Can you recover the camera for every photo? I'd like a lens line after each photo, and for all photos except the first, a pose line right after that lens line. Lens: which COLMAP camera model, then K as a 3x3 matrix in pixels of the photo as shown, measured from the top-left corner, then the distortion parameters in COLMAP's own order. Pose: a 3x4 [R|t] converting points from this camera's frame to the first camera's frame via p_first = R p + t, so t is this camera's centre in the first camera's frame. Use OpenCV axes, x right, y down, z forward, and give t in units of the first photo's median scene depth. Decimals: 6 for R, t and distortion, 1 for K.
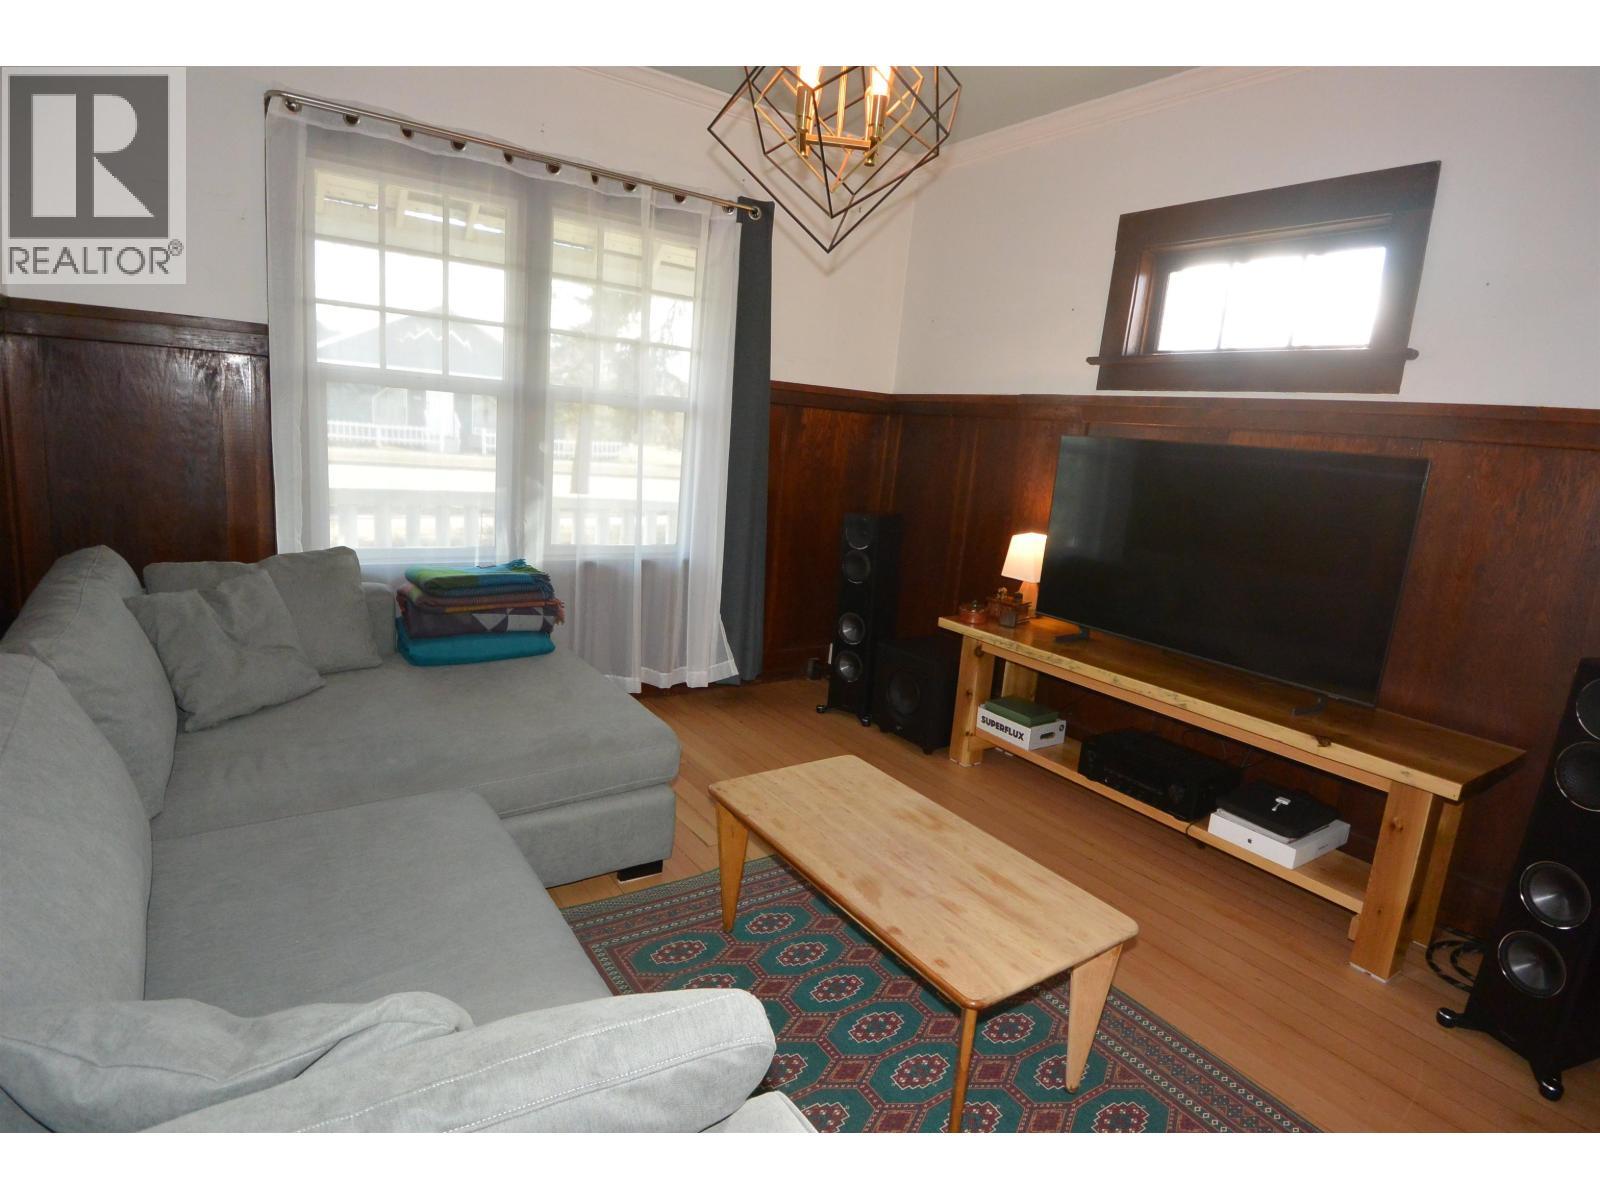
lens RADIAL K [[852.2, 0, 800.9], [0, 852.2, 612.6], [0, 0, 1]] dist [-0.018090, -0.000879]
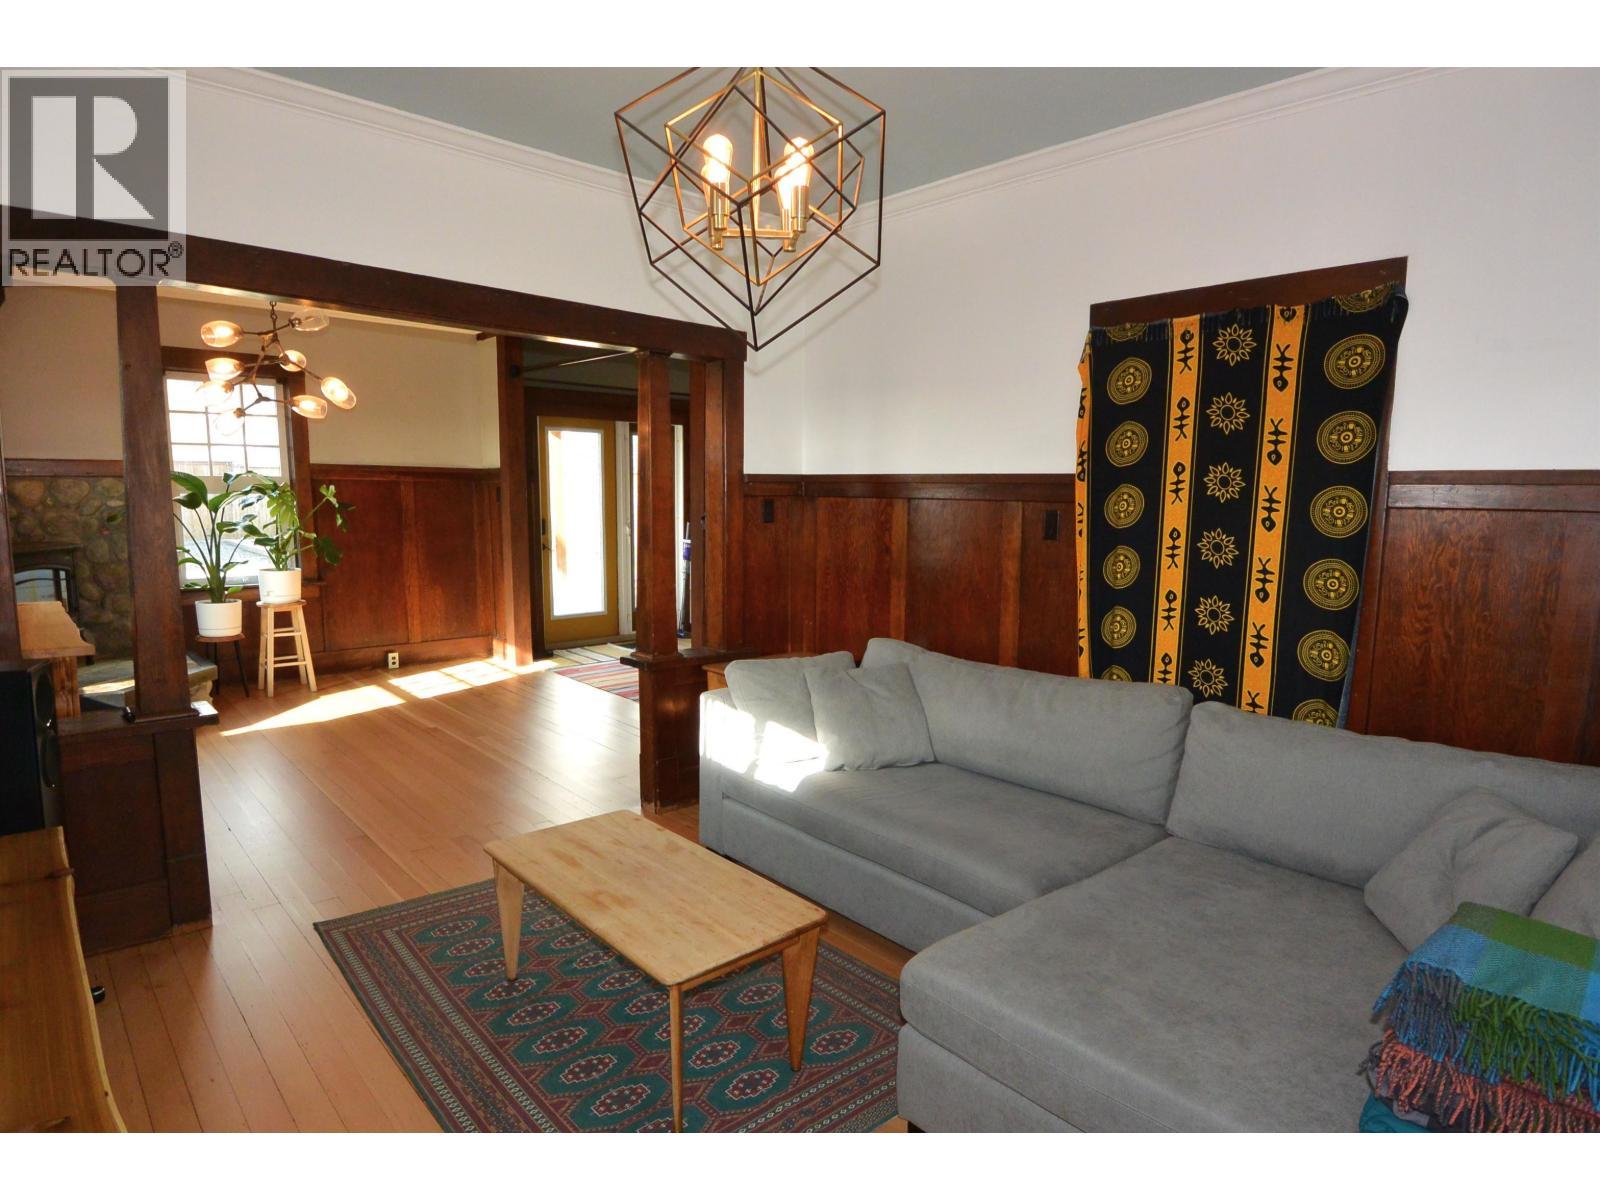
lens RADIAL K [[852.2, 0, 793.7], [0, 852.2, 597.9], [0, 0, 1]] dist [-0.018090, -0.000879]
pose [[-0.986975, -0.085309, -0.136390, 0.064000], [-0.124796, 0.941023, 0.314487, -0.298802], [0.101517, 0.327412, -0.939412, 1.266975]]
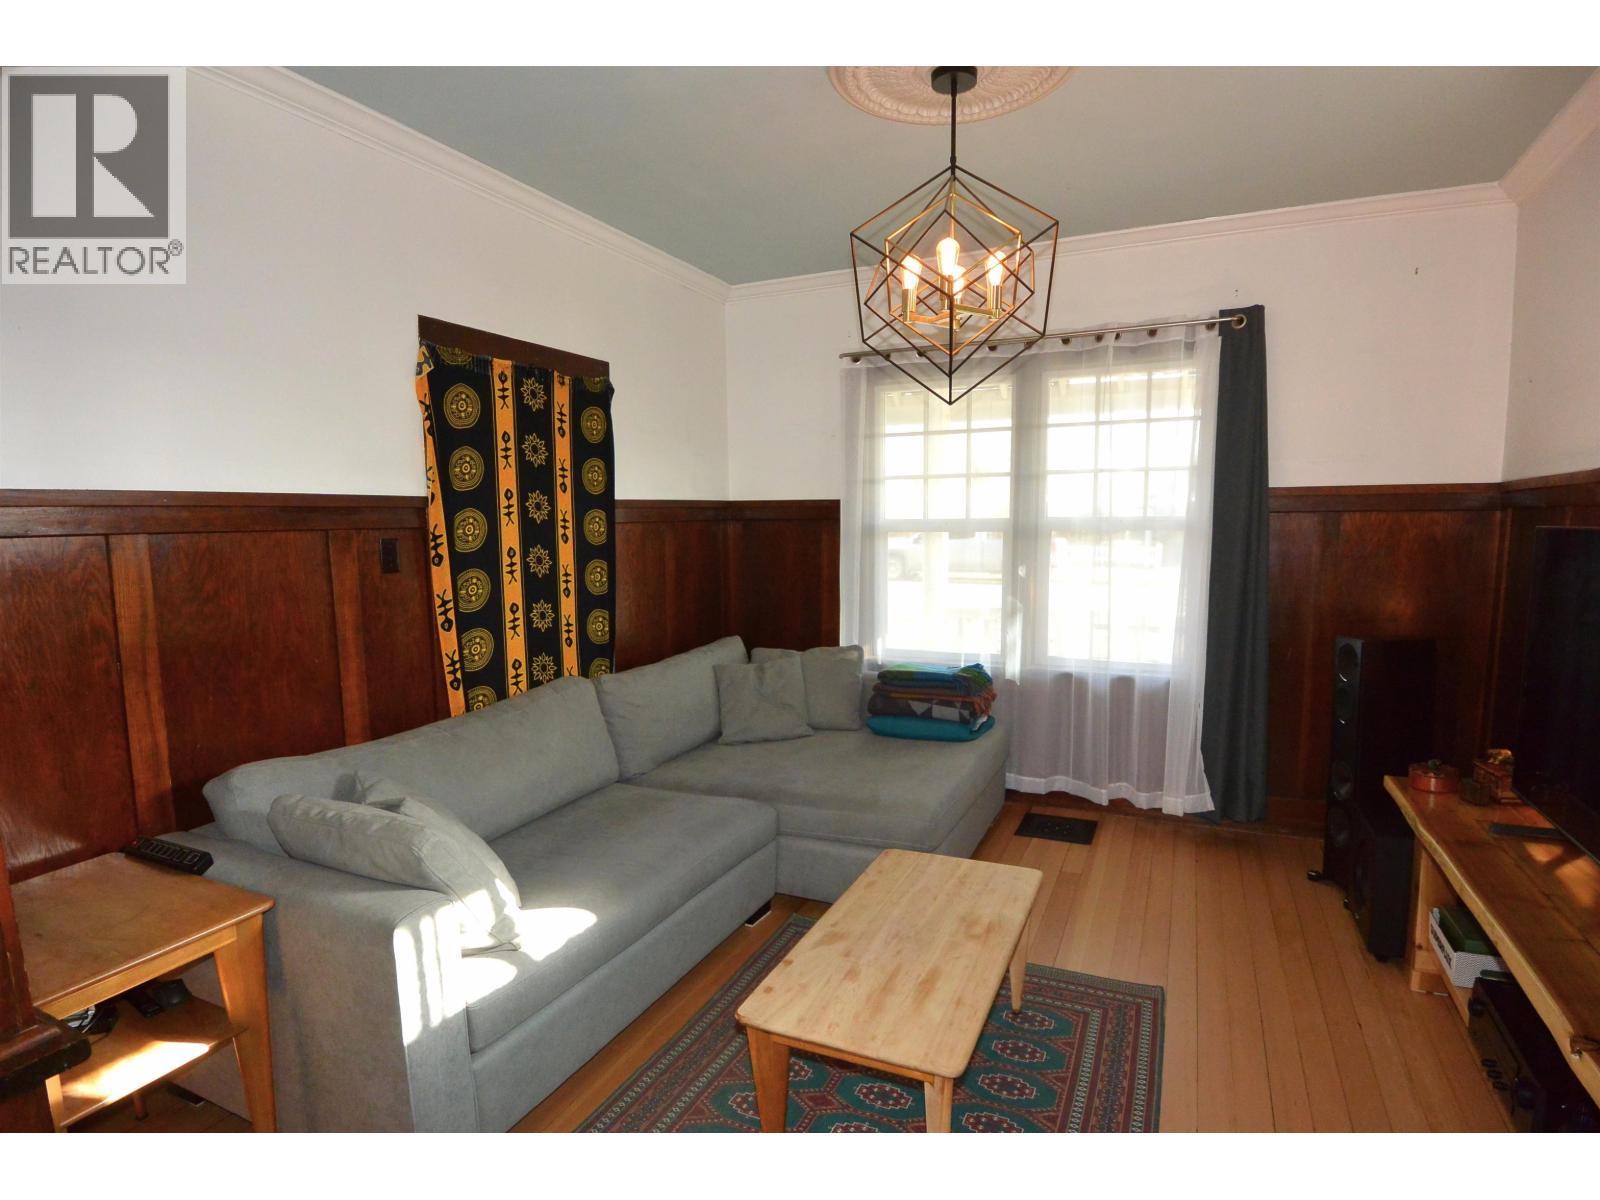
lens RADIAL K [[852.2, 0, 790.8], [0, 852.2, 599.9], [0, 0, 1]] dist [-0.018090, -0.000879]
pose [[0.492496, -0.003660, -0.870307, 0.624515], [-0.133111, 0.987909, -0.079480, -0.021659], [0.860075, 0.154991, 0.486054, 0.179339]]
